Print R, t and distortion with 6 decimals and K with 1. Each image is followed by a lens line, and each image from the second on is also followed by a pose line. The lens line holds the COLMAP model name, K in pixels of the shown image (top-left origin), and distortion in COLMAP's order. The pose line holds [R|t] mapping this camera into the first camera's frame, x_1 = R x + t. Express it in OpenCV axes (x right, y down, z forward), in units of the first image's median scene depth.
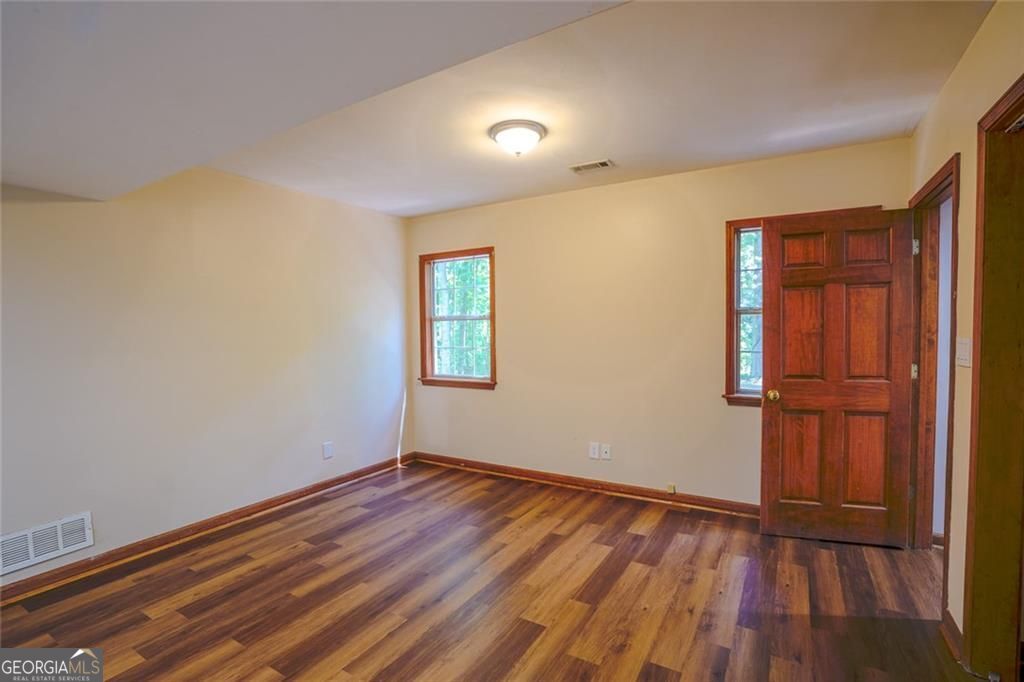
lens RADIAL K [[477.3, 0, 512.5], [0, 477.3, 347.8], [0, 0, 1]] dist [-0.062489, 0.027742]
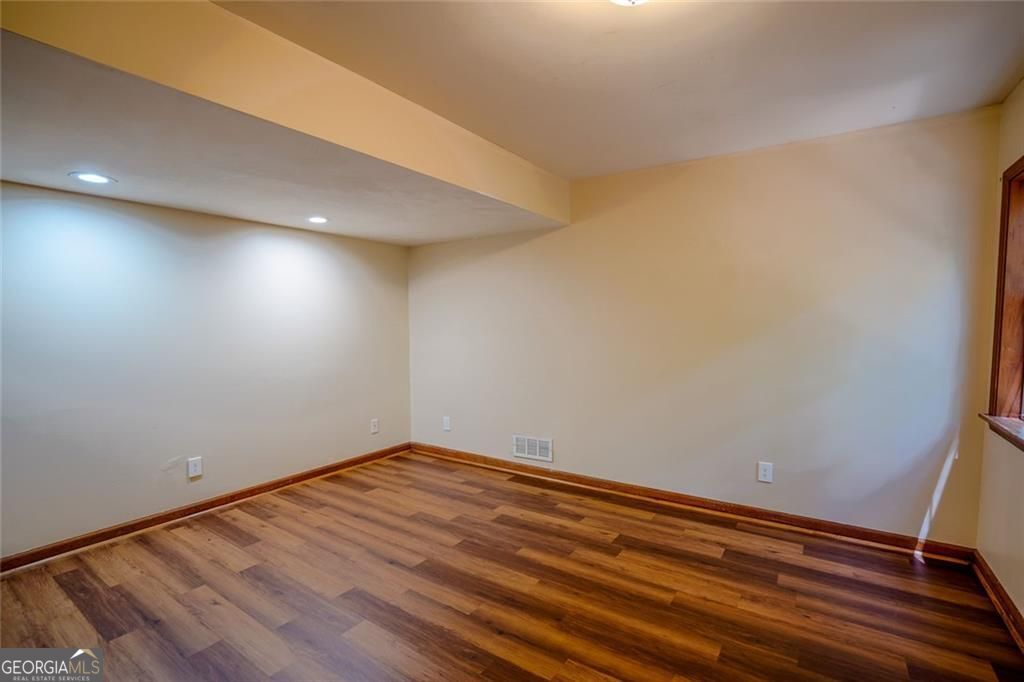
lens RADIAL K [[477.3, 0, 512.5], [0, 477.3, 347.8], [0, 0, 1]] dist [-0.062489, 0.027742]
pose [[-0.067607, 0.065975, -0.995528, 0.473292], [-0.033952, 0.997081, 0.068384, -0.031435], [0.997134, 0.038423, -0.065170, 0.755243]]
